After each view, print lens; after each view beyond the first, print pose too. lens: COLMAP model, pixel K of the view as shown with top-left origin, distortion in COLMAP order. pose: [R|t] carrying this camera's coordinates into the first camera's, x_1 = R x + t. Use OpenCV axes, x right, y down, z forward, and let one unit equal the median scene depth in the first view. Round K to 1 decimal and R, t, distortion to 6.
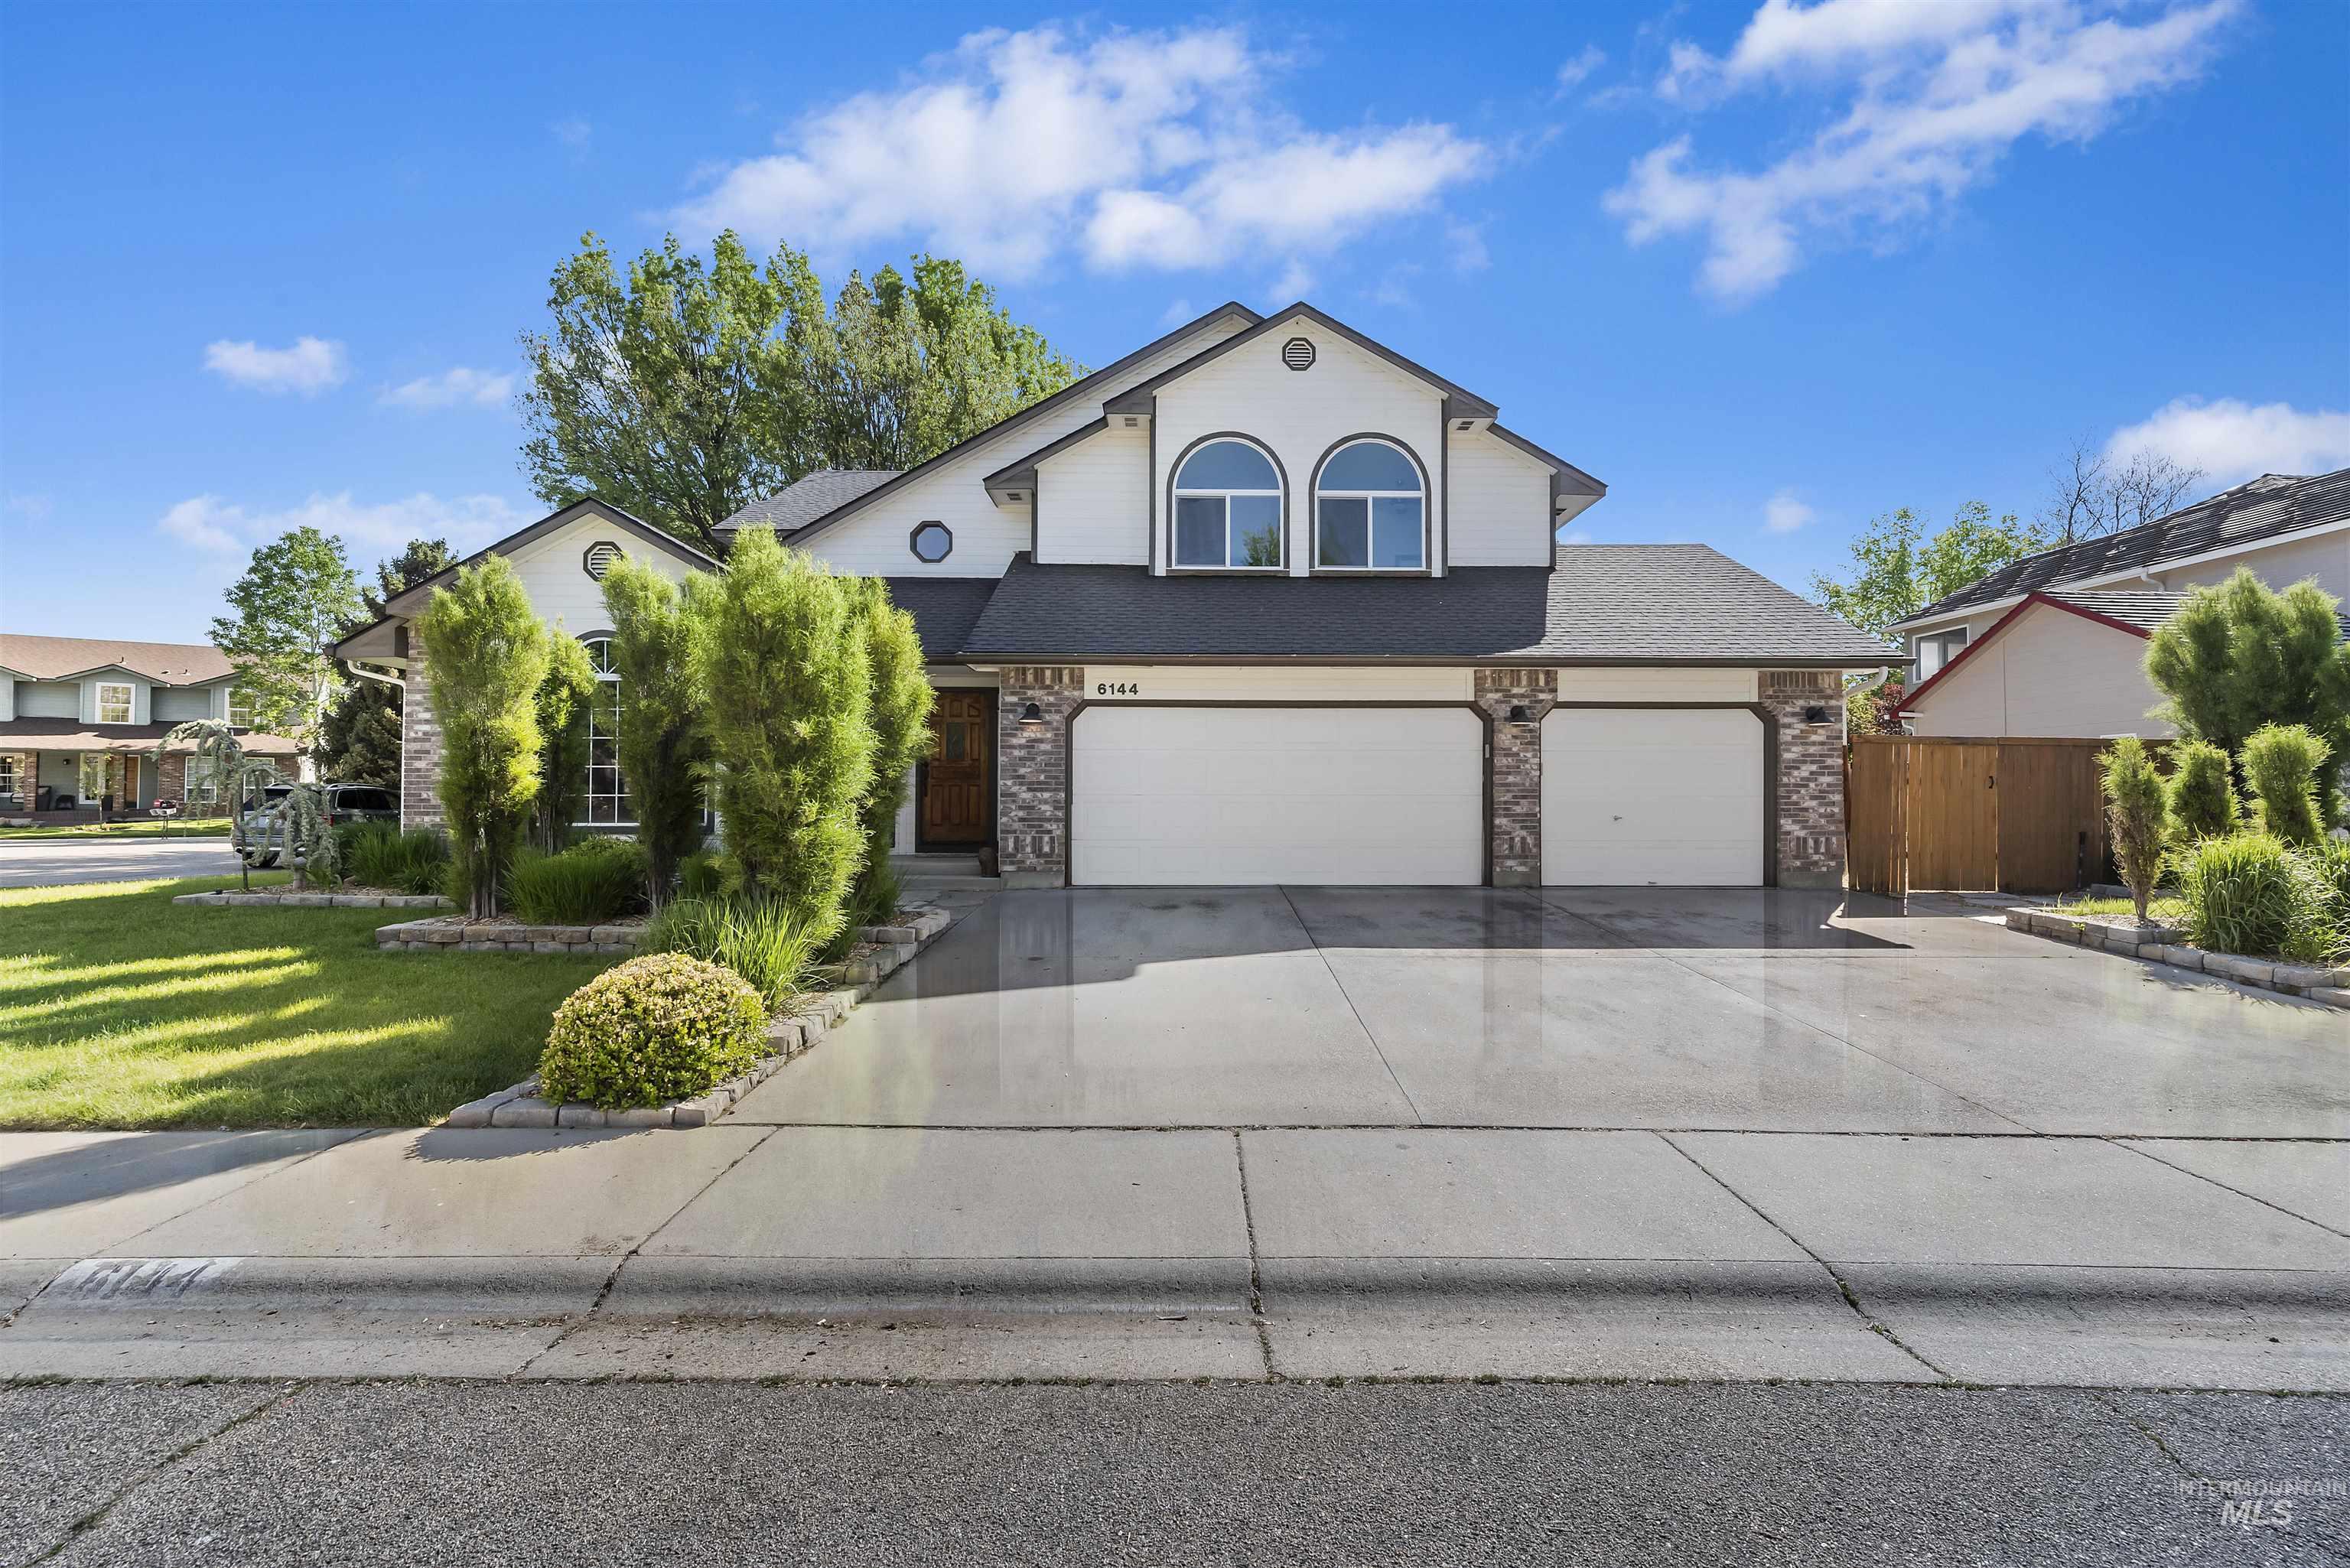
lens RADIAL K [[1053.3, 0, 1181.0], [0, 1053.3, 789.1], [0, 0, 1]] dist [0.006533, -0.000838]
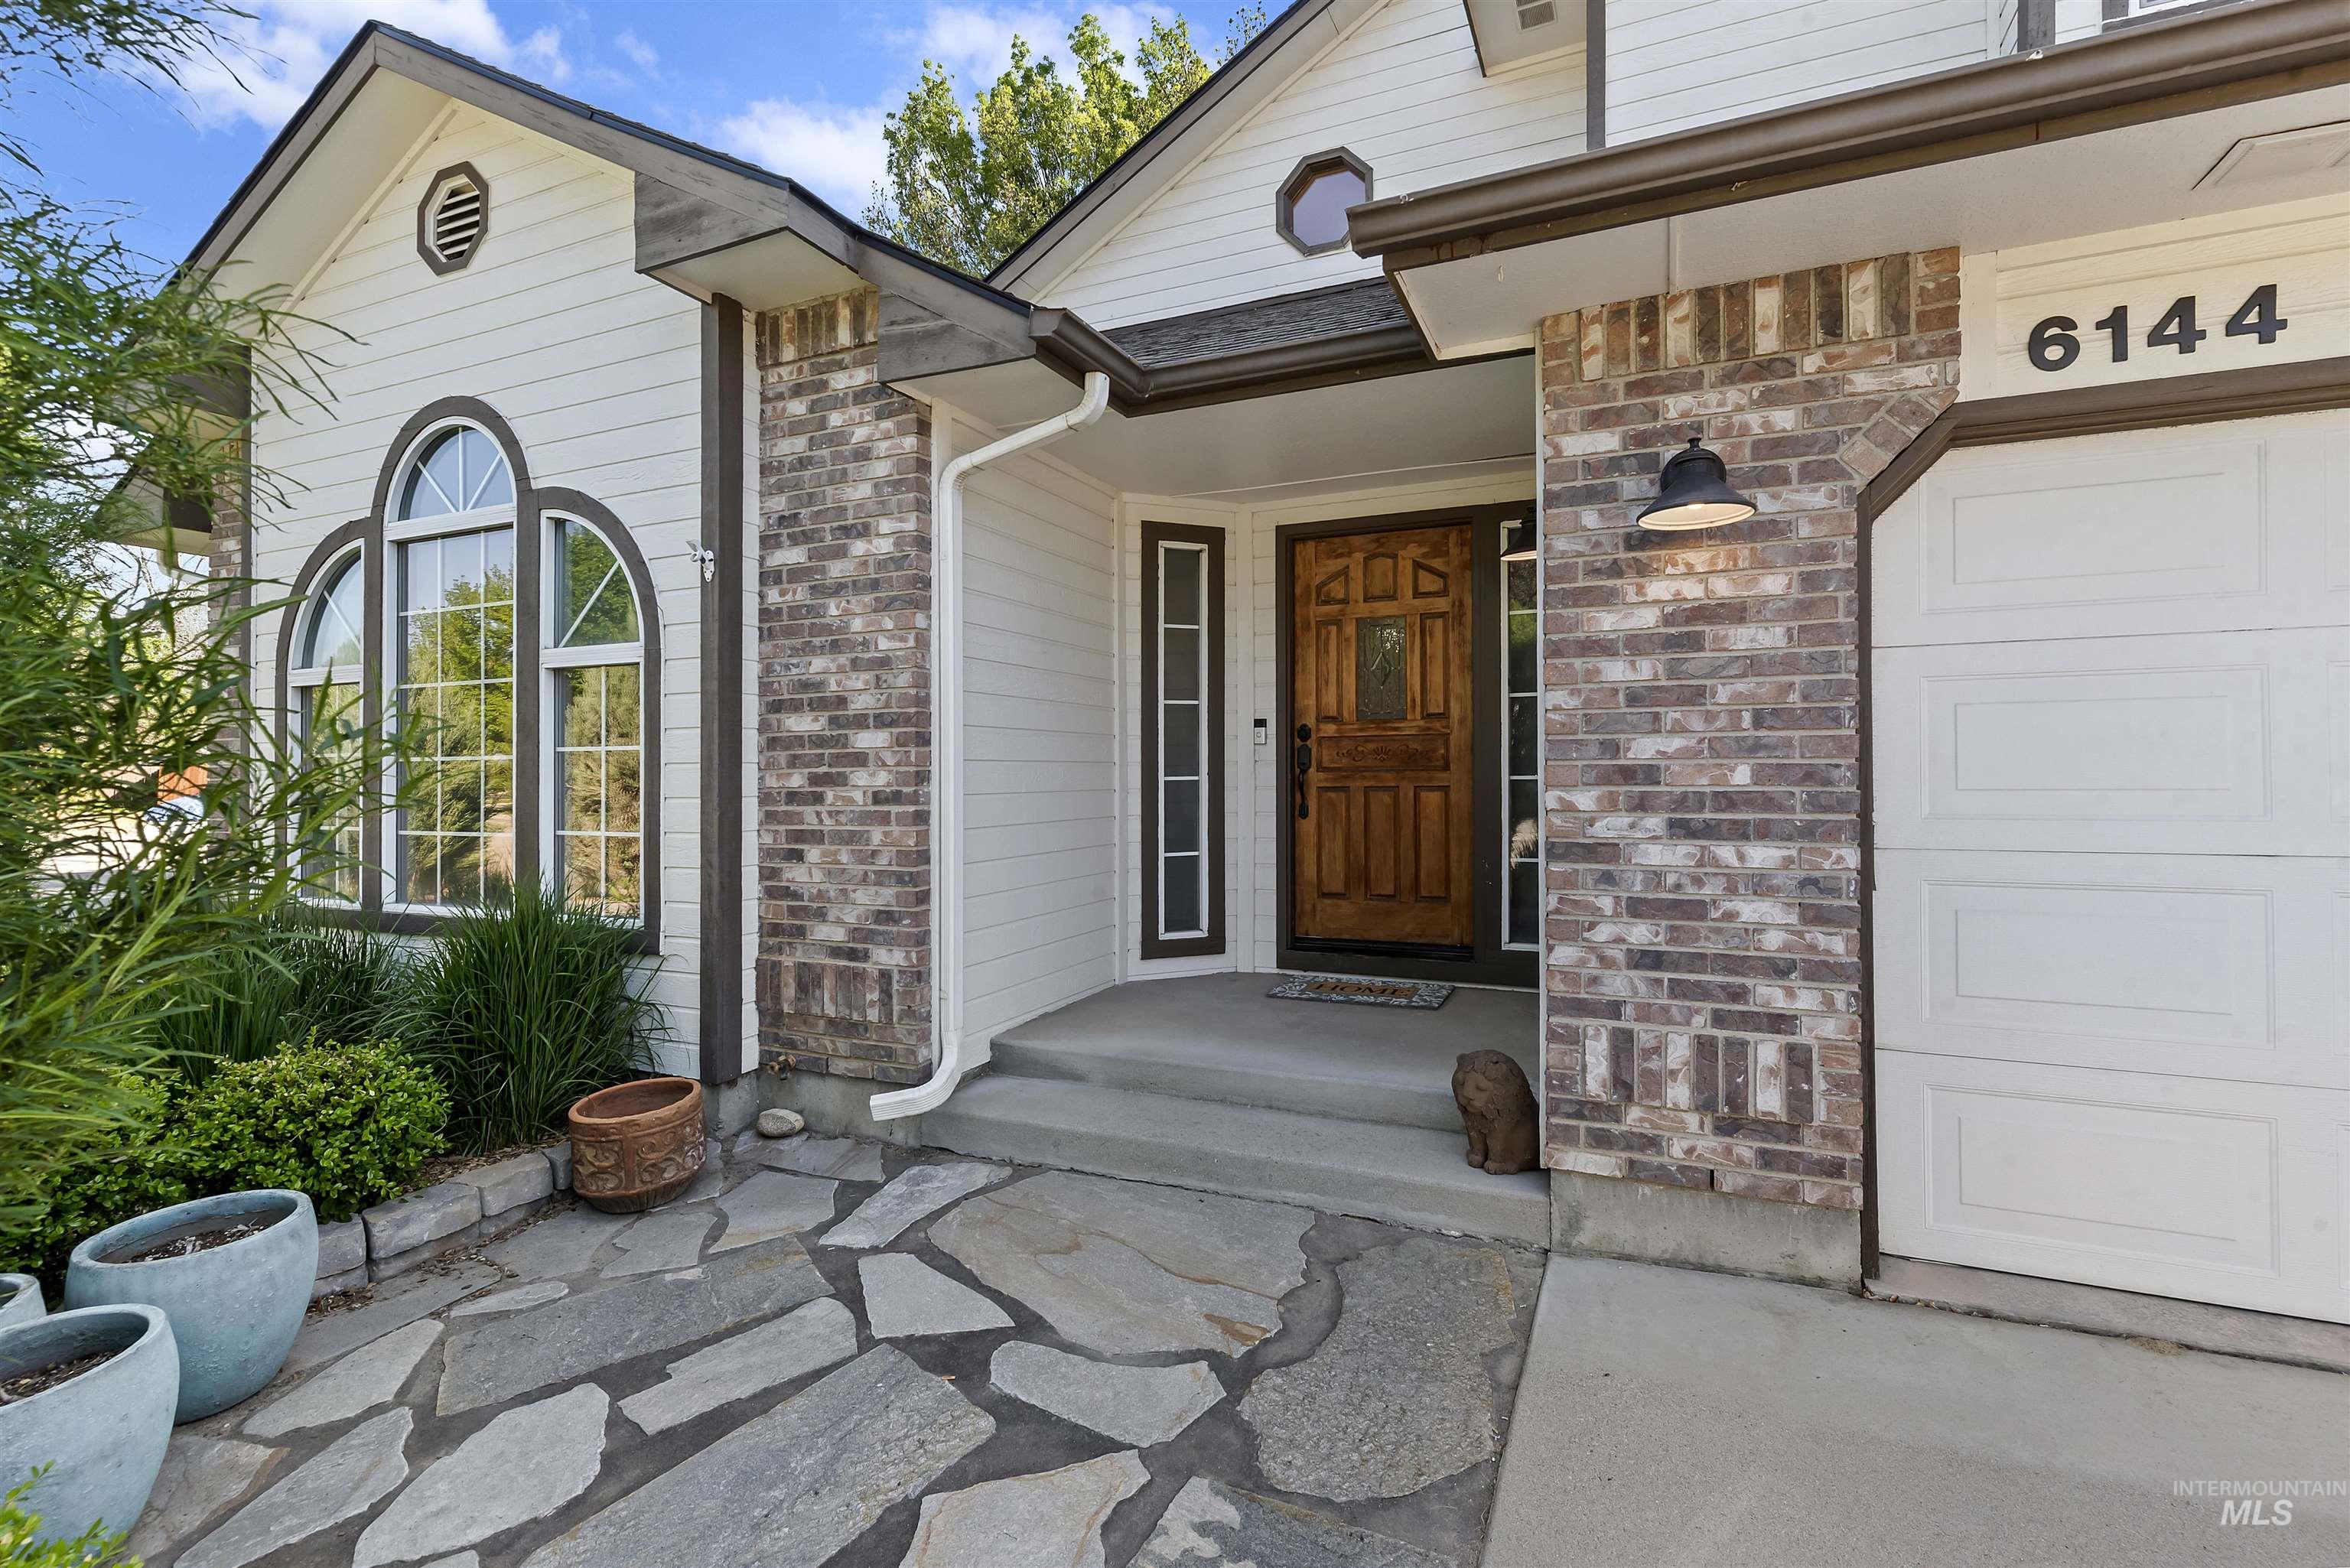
lens RADIAL K [[1053.3, 0, 1192.2], [0, 1053.3, 786.9], [0, 0, 1]] dist [0.006533, -0.000838]
pose [[0.914637, -0.005397, -0.404240, -0.146266], [0.016029, 0.999609, 0.022921, -0.015551], [0.403959, -0.027444, 0.914366, 0.739785]]
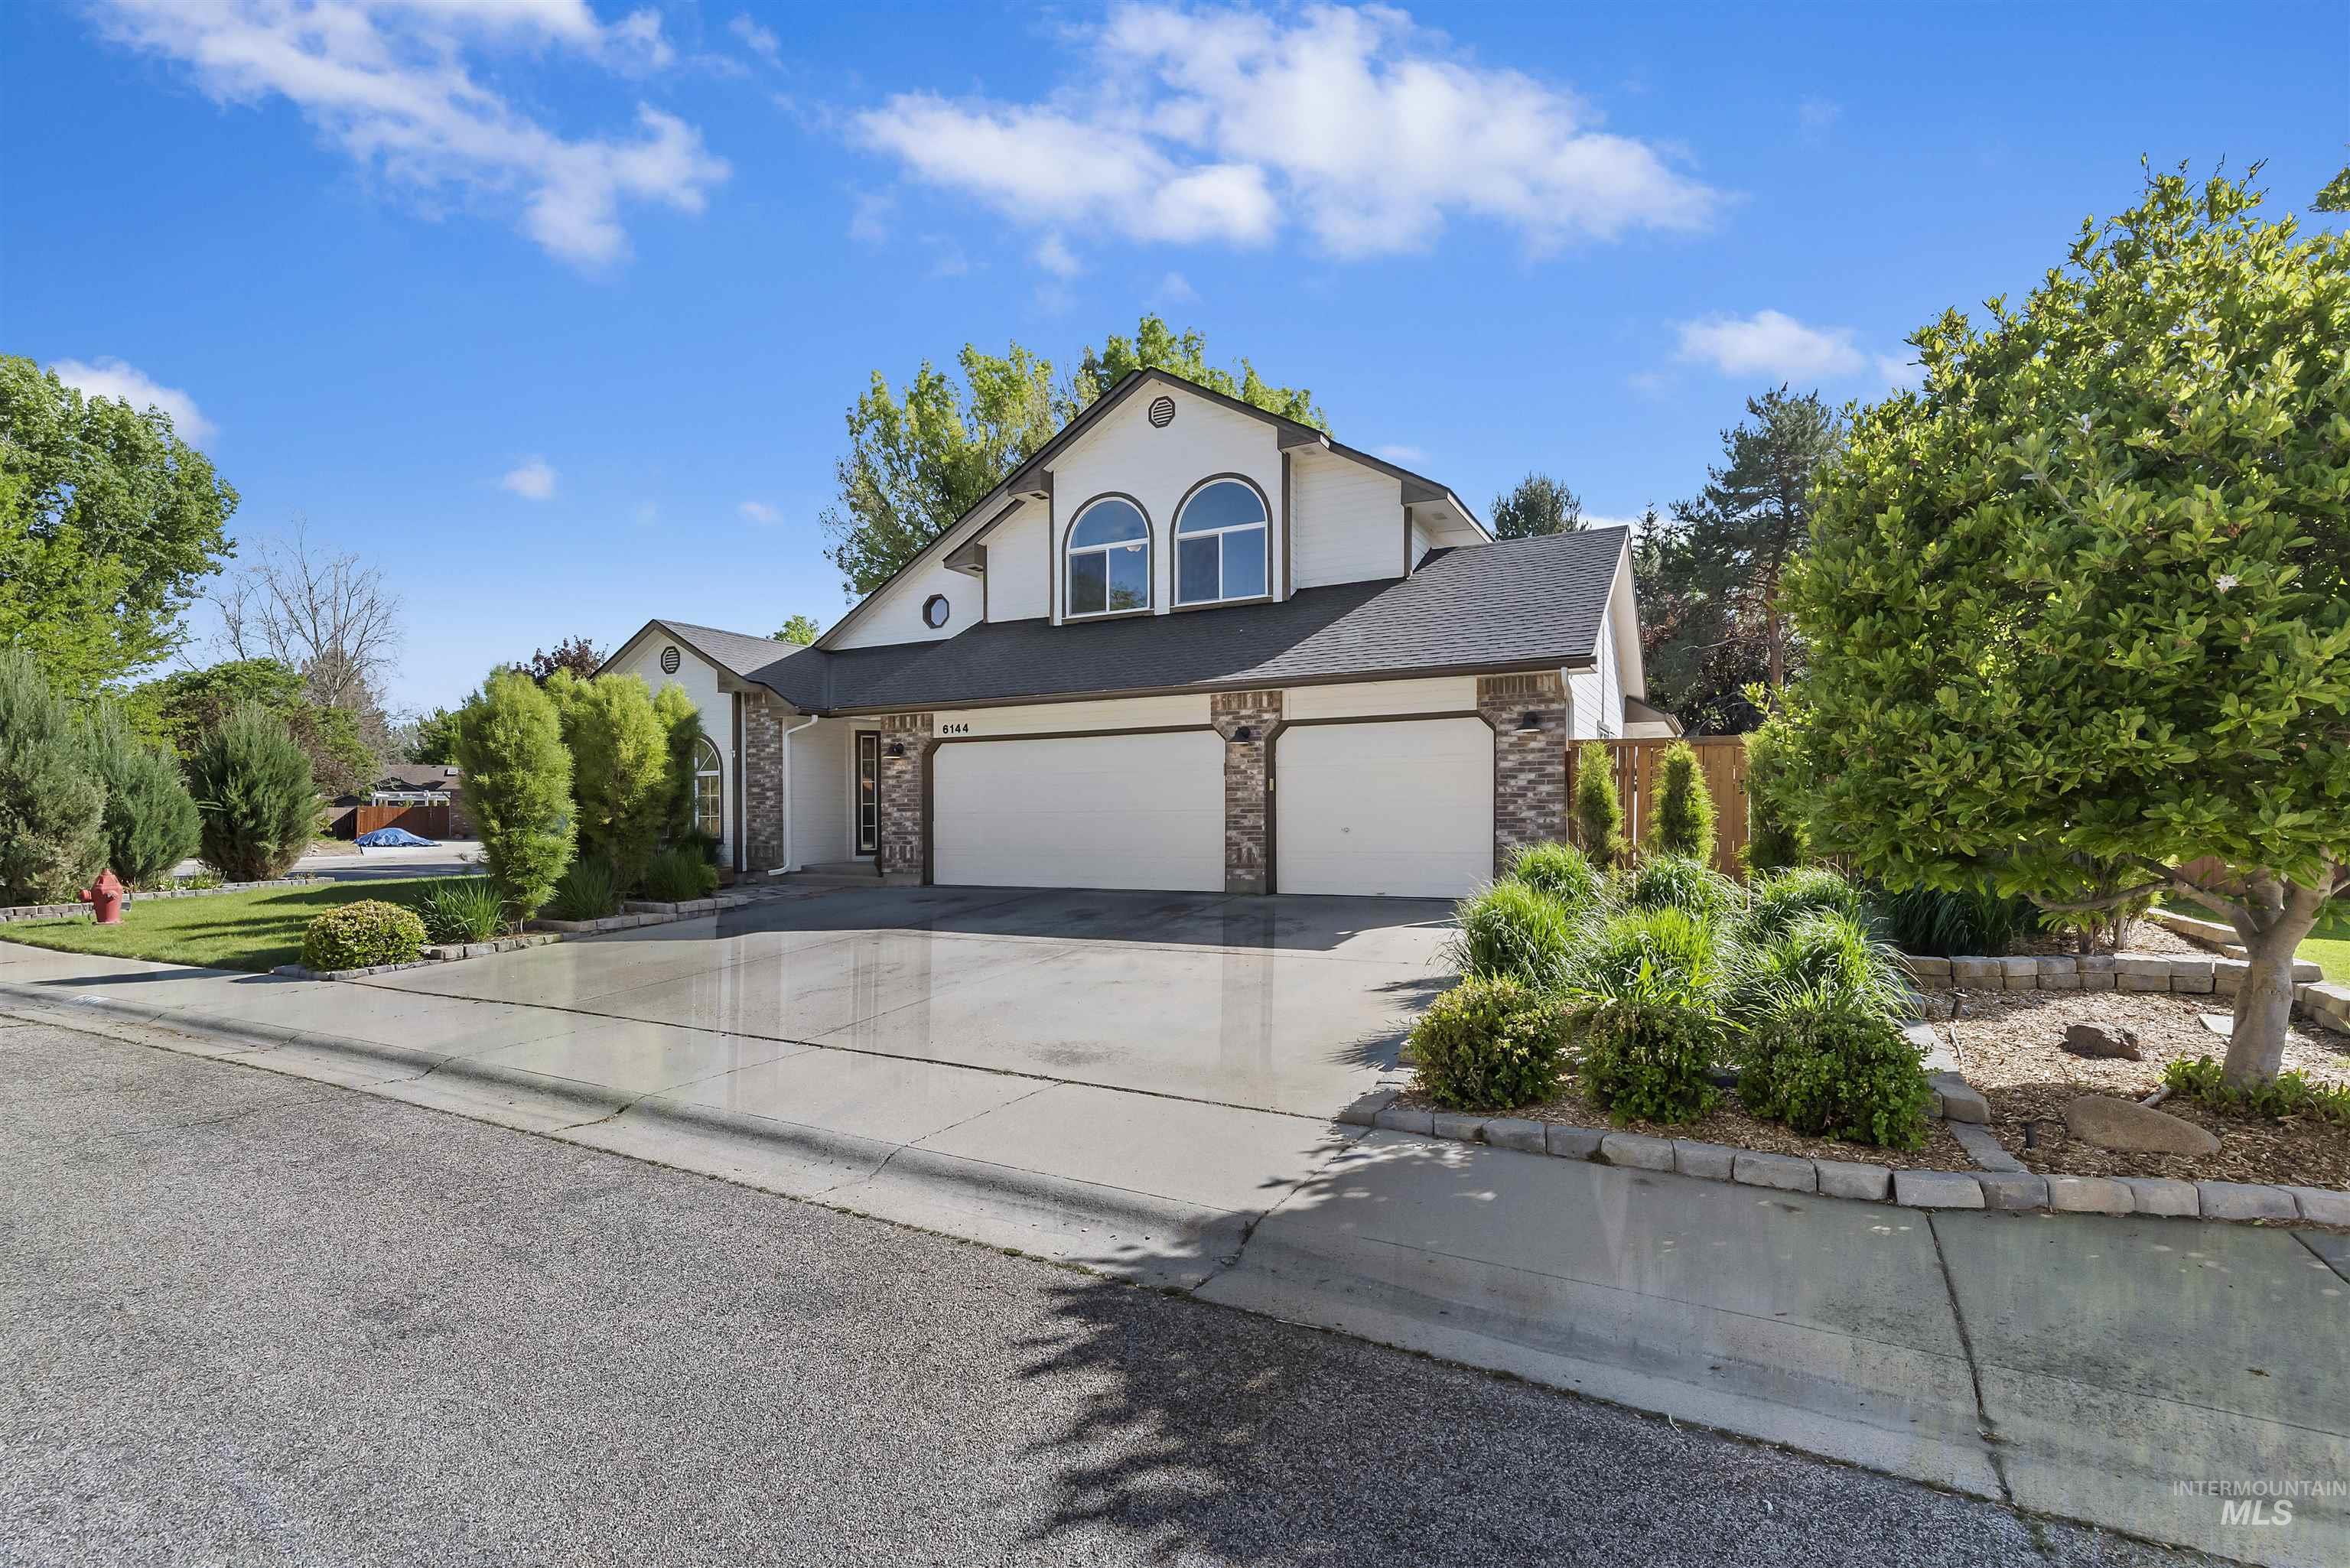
lens RADIAL K [[1053.3, 0, 1163.0], [0, 1053.3, 871.6], [0, 0, 1]] dist [0.006533, -0.000838]
pose [[0.885898, 0.013663, -0.463678, 0.741270], [0.016310, 0.998031, 0.060570, 0.002718], [0.463593, -0.061222, 0.883931, -0.003413]]
